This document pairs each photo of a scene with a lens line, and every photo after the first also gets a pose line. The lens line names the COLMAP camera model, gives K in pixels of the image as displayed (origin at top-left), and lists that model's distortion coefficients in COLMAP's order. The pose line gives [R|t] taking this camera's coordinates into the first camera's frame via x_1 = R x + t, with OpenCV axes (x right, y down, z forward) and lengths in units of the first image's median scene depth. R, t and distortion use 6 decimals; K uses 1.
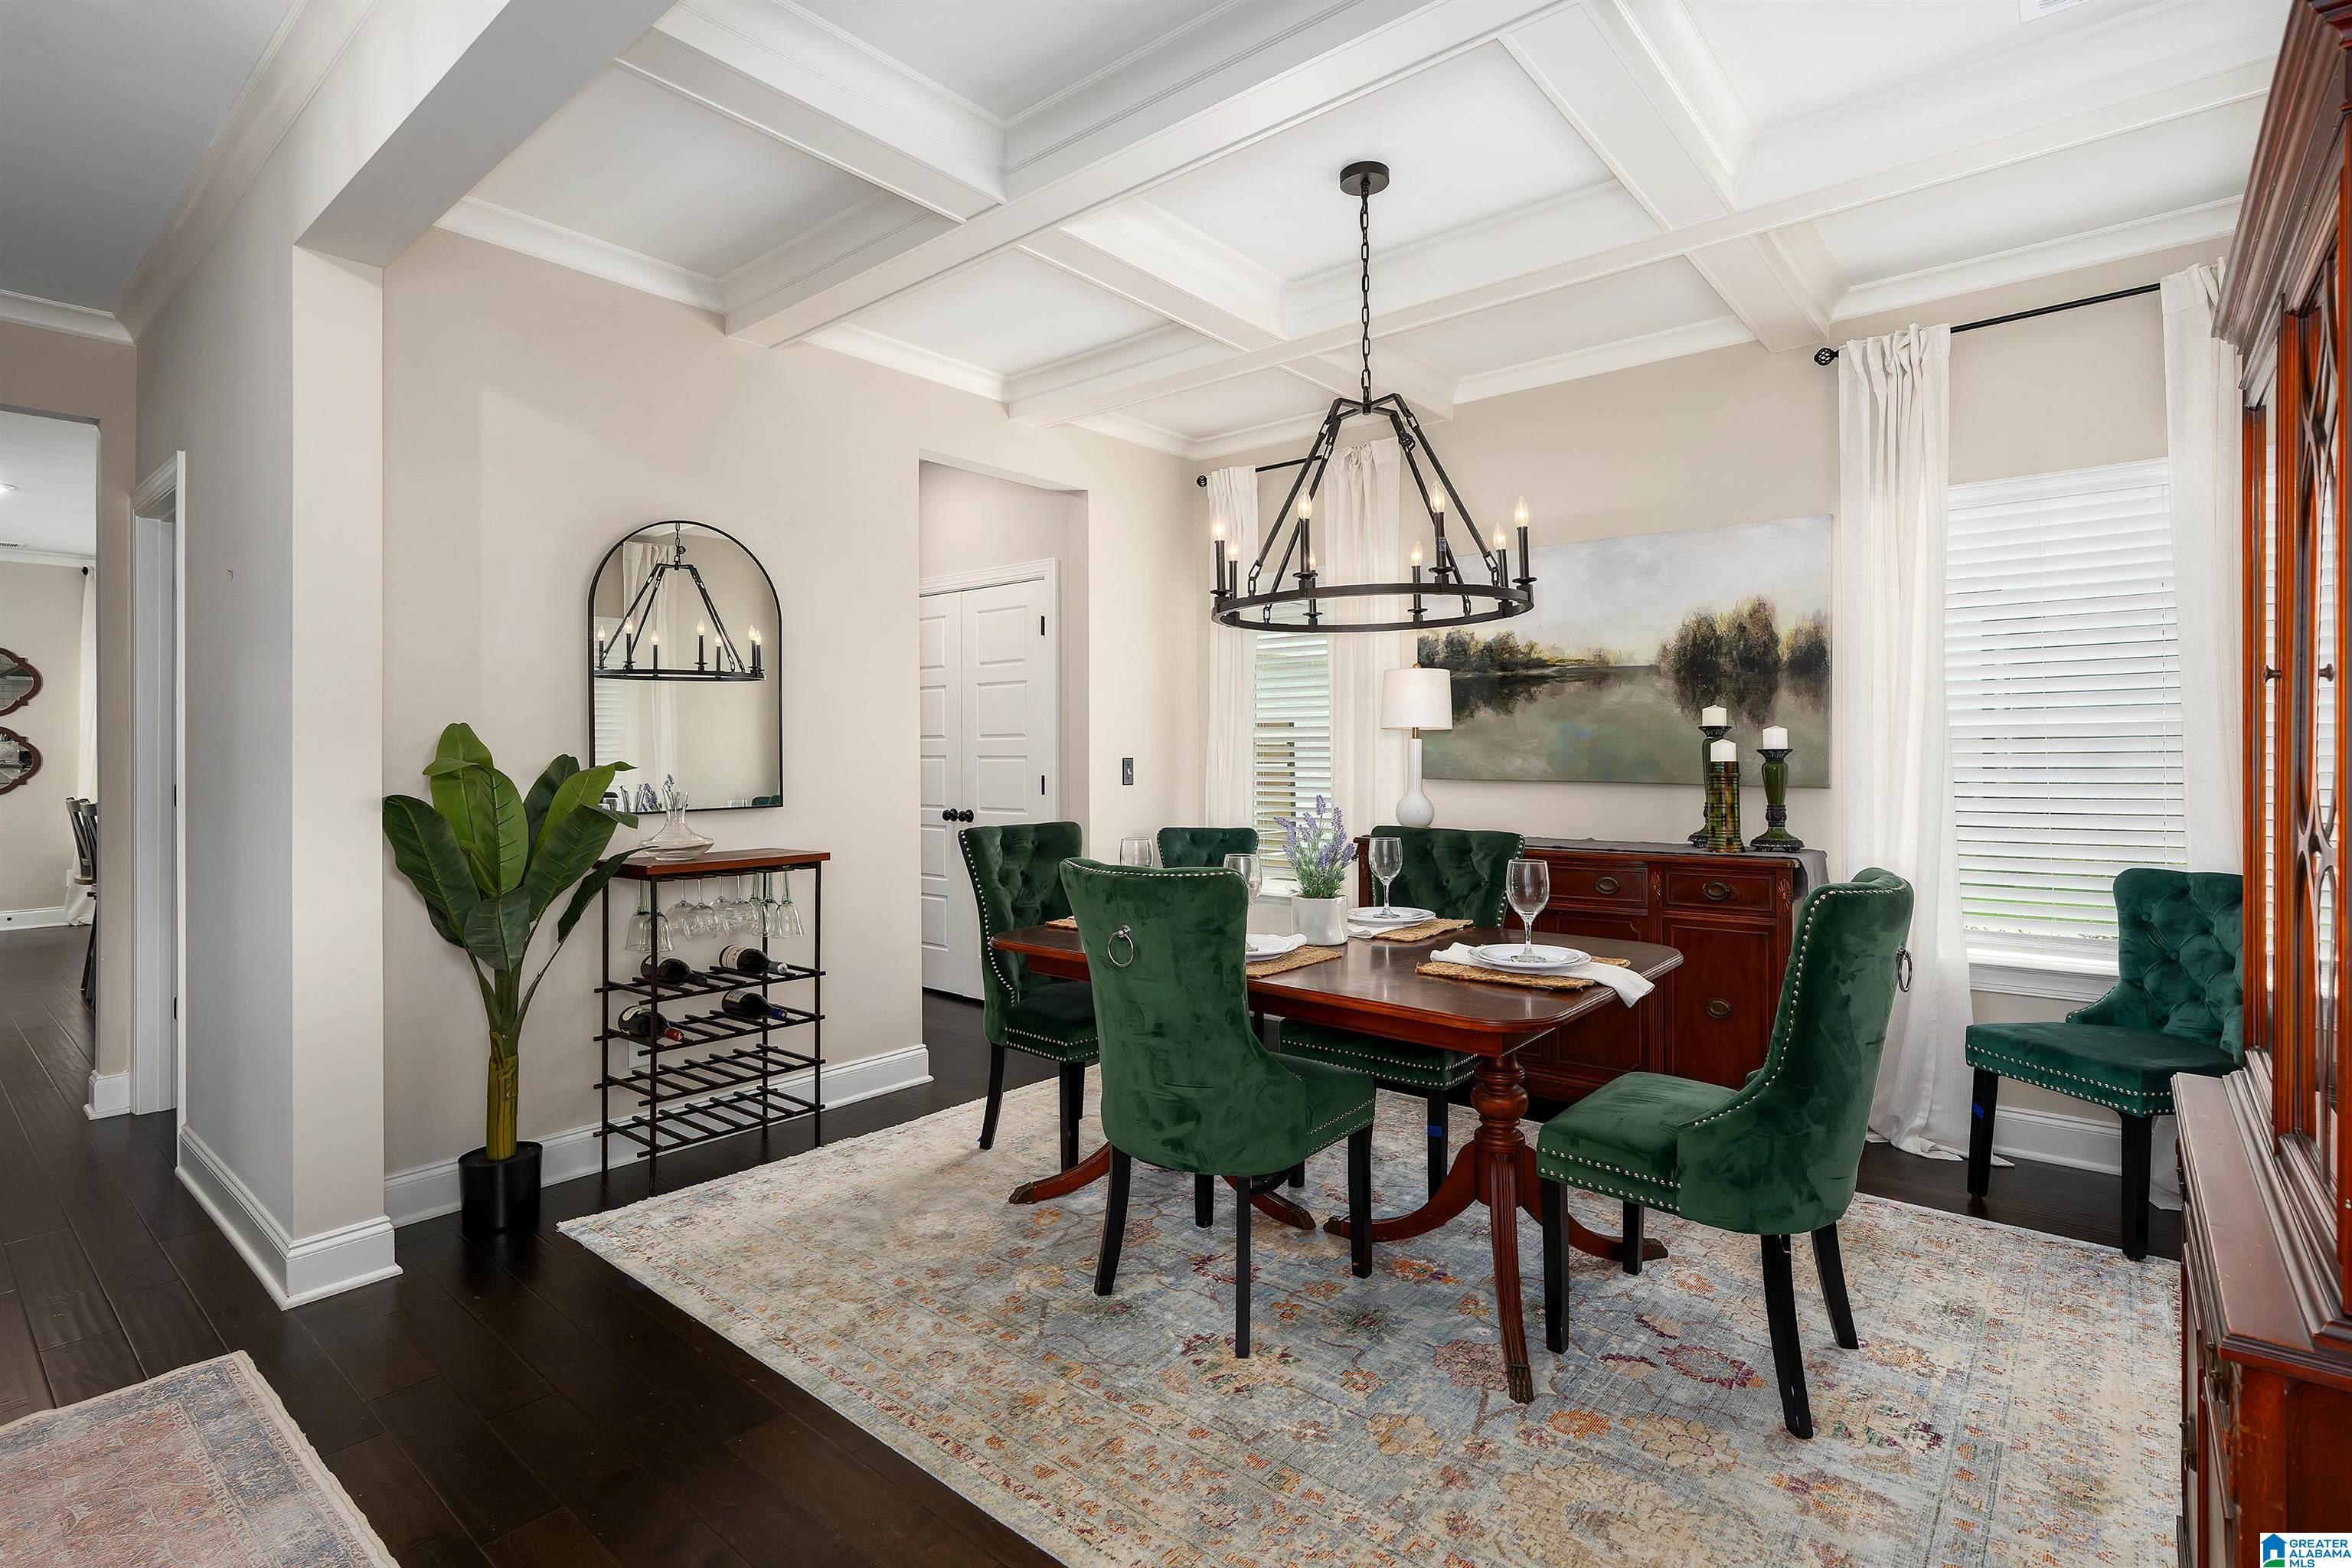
lens RADIAL K [[1123.4, 0, 1147.9], [0, 1123.4, 752.8], [0, 0, 1]] dist [-0.005198, -0.000338]
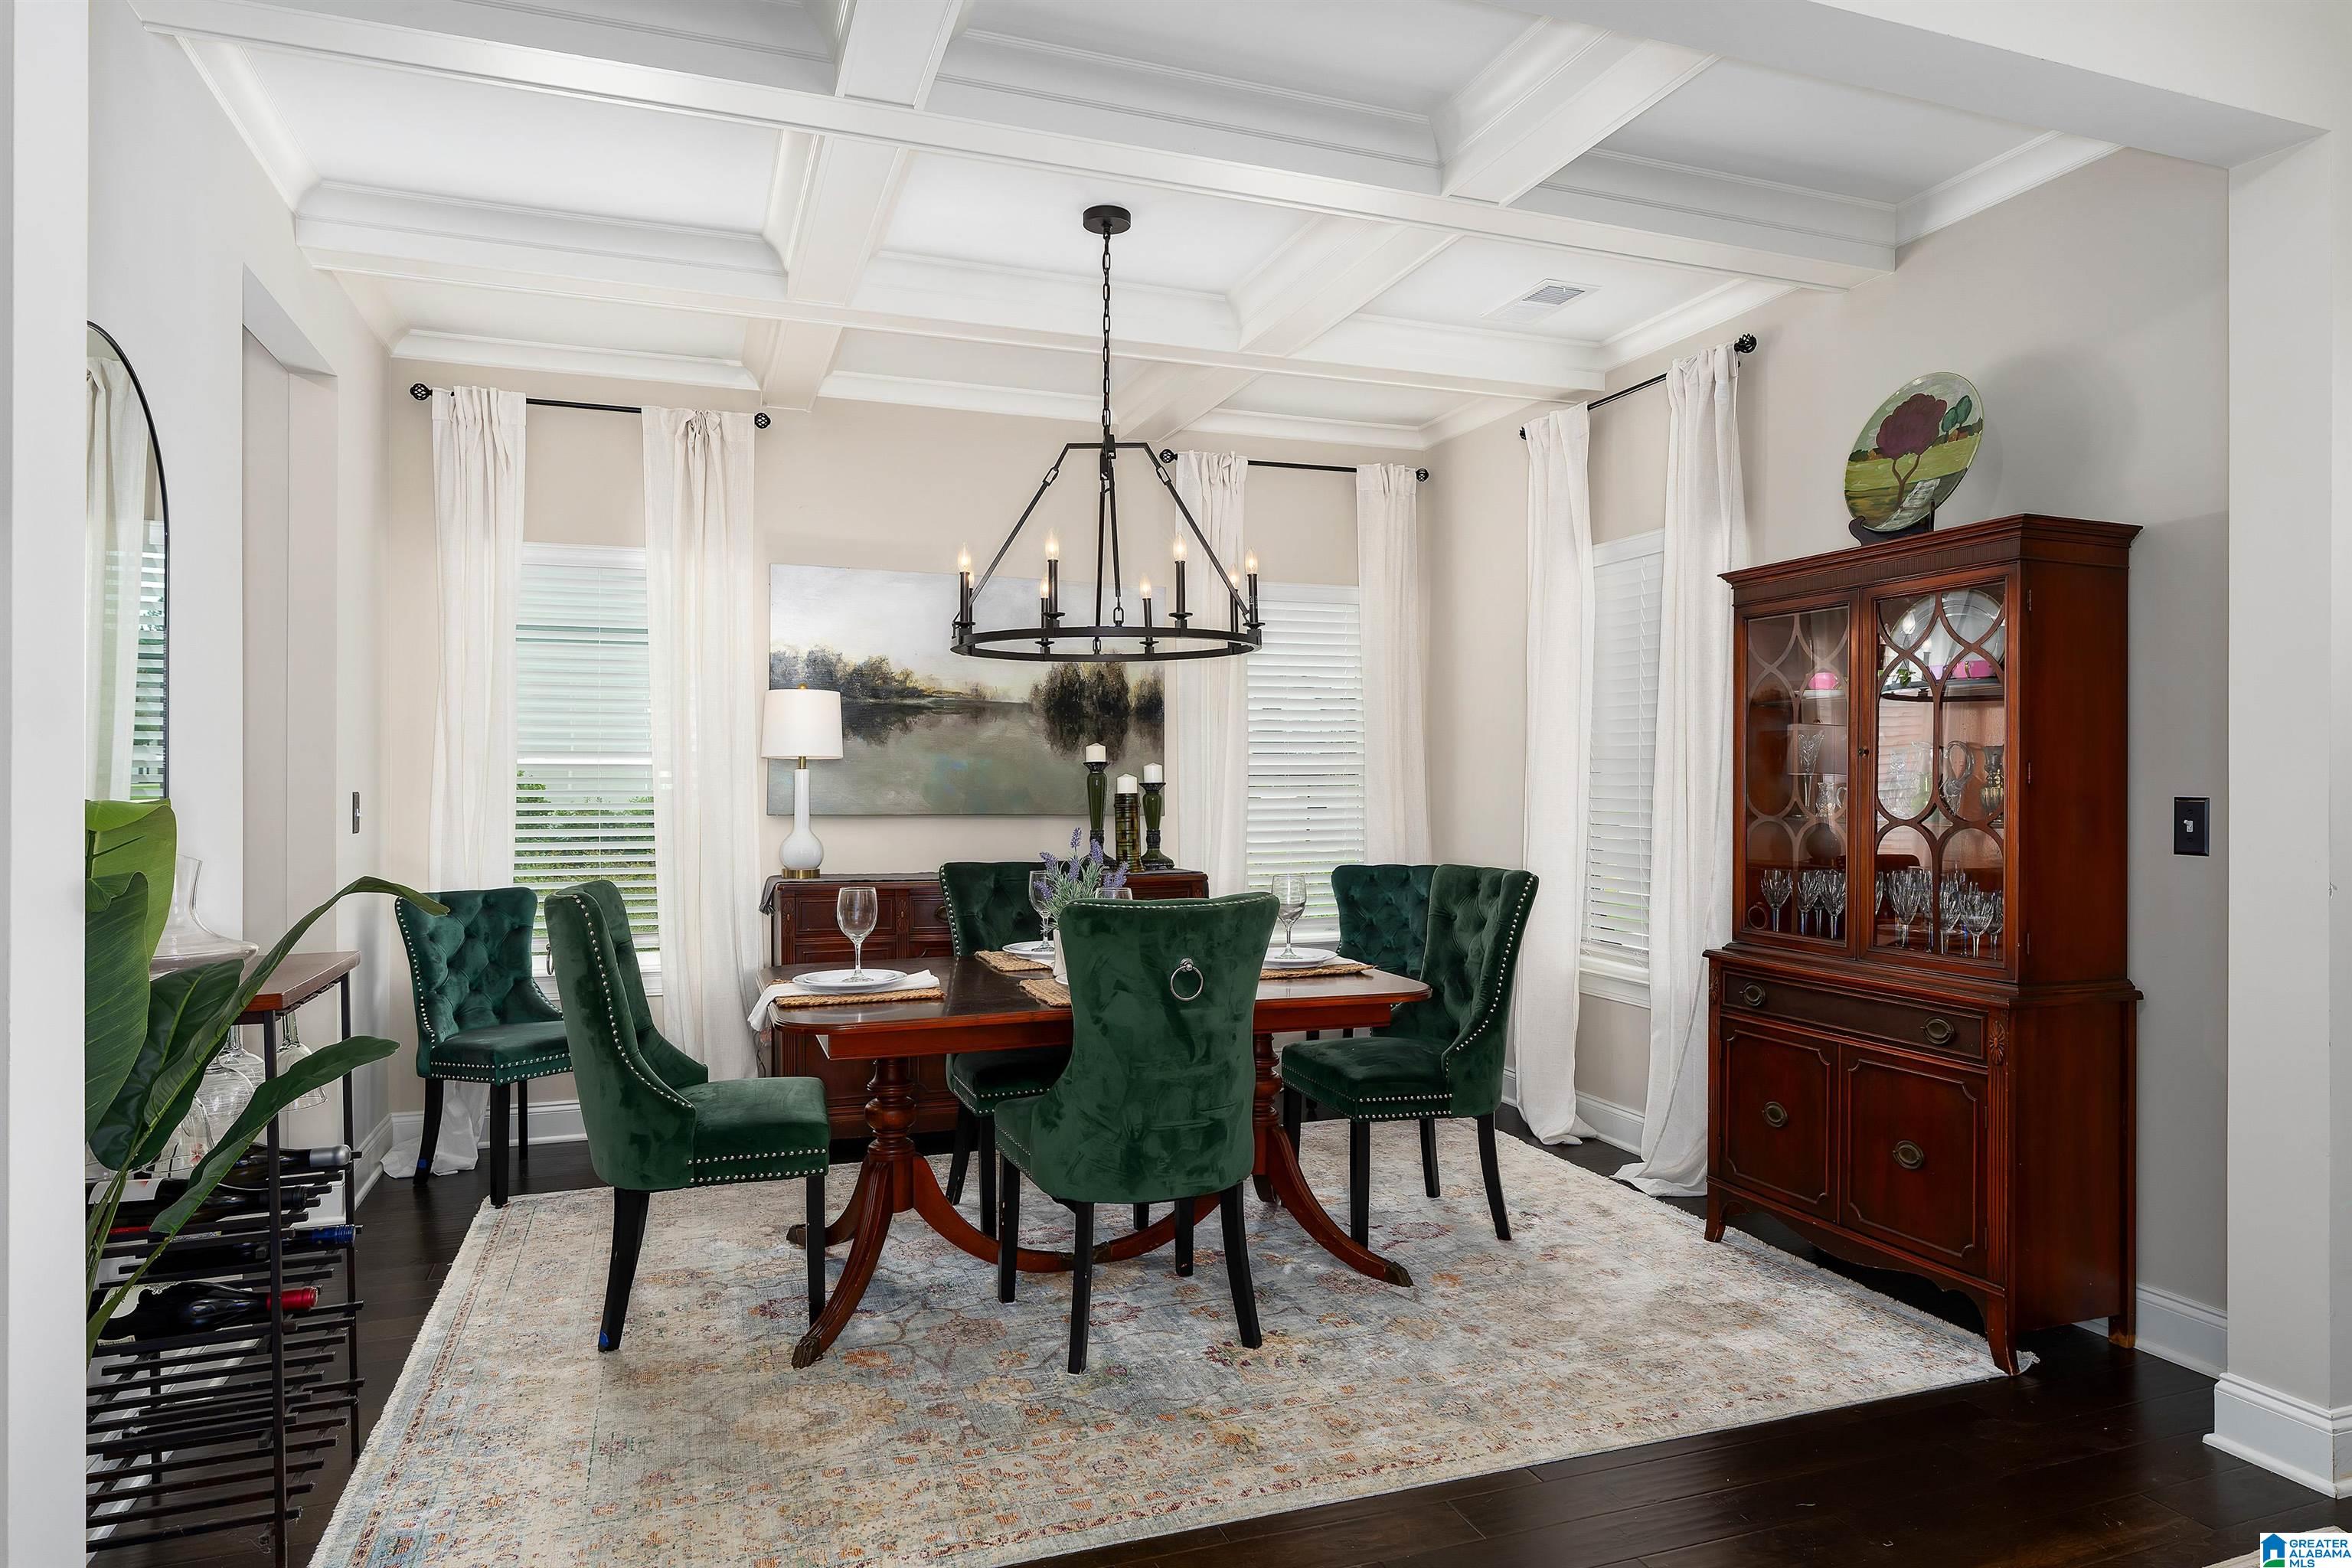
lens RADIAL K [[1398.5, 0, 1174.8], [0, 1398.5, 776.0], [0, 0, 1]] dist [-0.001597, 0.002242]
pose [[0.489250, 0.010101, 0.872085, -0.634261], [-0.000292, 0.999935, -0.011417, 0.005894], [-0.872144, 0.005331, 0.489221, 0.234554]]
